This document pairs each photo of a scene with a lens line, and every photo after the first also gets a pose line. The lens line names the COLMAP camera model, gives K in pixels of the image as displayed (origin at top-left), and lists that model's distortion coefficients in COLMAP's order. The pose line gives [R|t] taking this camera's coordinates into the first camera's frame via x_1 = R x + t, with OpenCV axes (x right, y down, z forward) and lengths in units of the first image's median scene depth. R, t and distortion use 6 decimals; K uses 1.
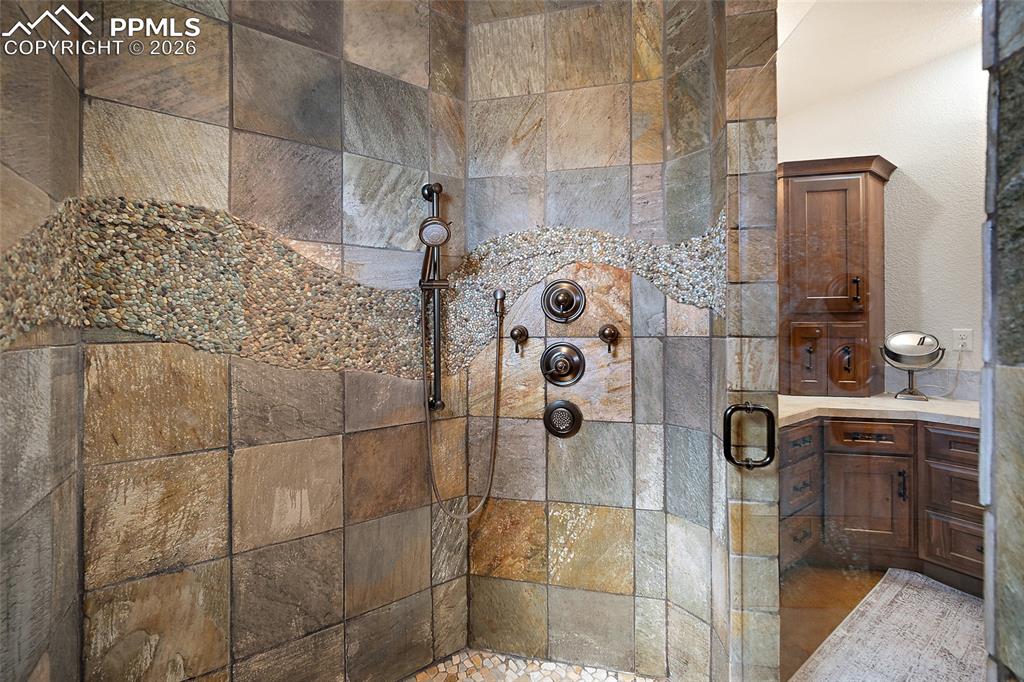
lens RADIAL K [[406.9, 0, 508.9], [0, 406.9, 331.0], [0, 0, 1]] dist [-0.001781, -0.000307]
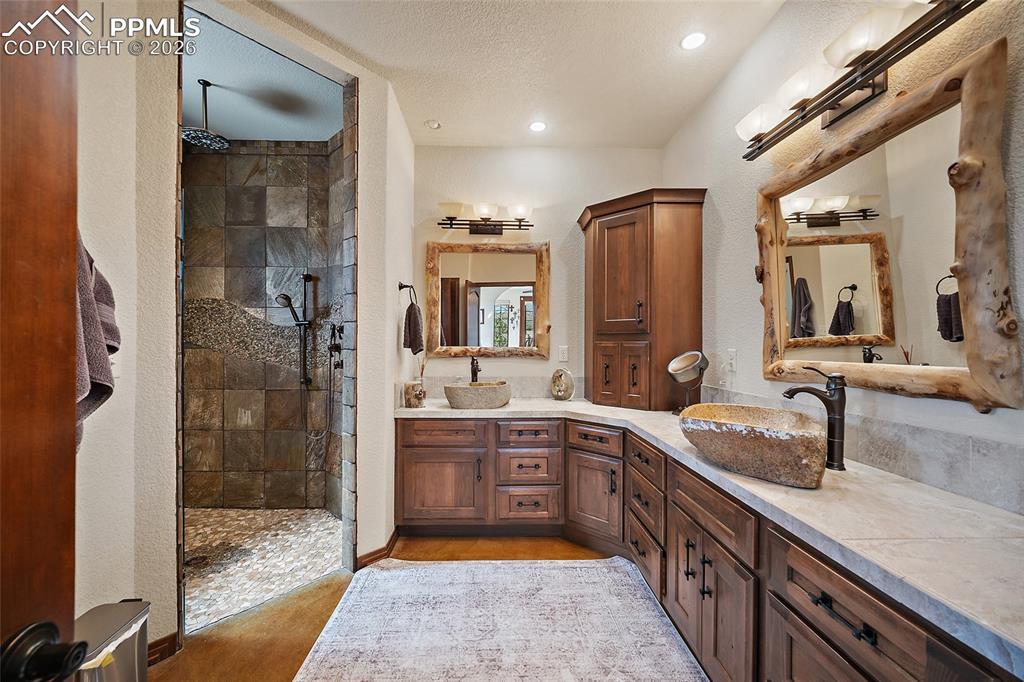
lens RADIAL K [[403.2, 0, 508.4], [0, 403.2, 347.3], [0, 0, 1]] dist [-0.001364, -0.000115]
pose [[0.848981, 0.013126, -0.528260, 1.928853], [-0.011251, 0.999914, 0.006764, -0.018449], [0.528303, 0.000201, 0.849056, -0.203989]]
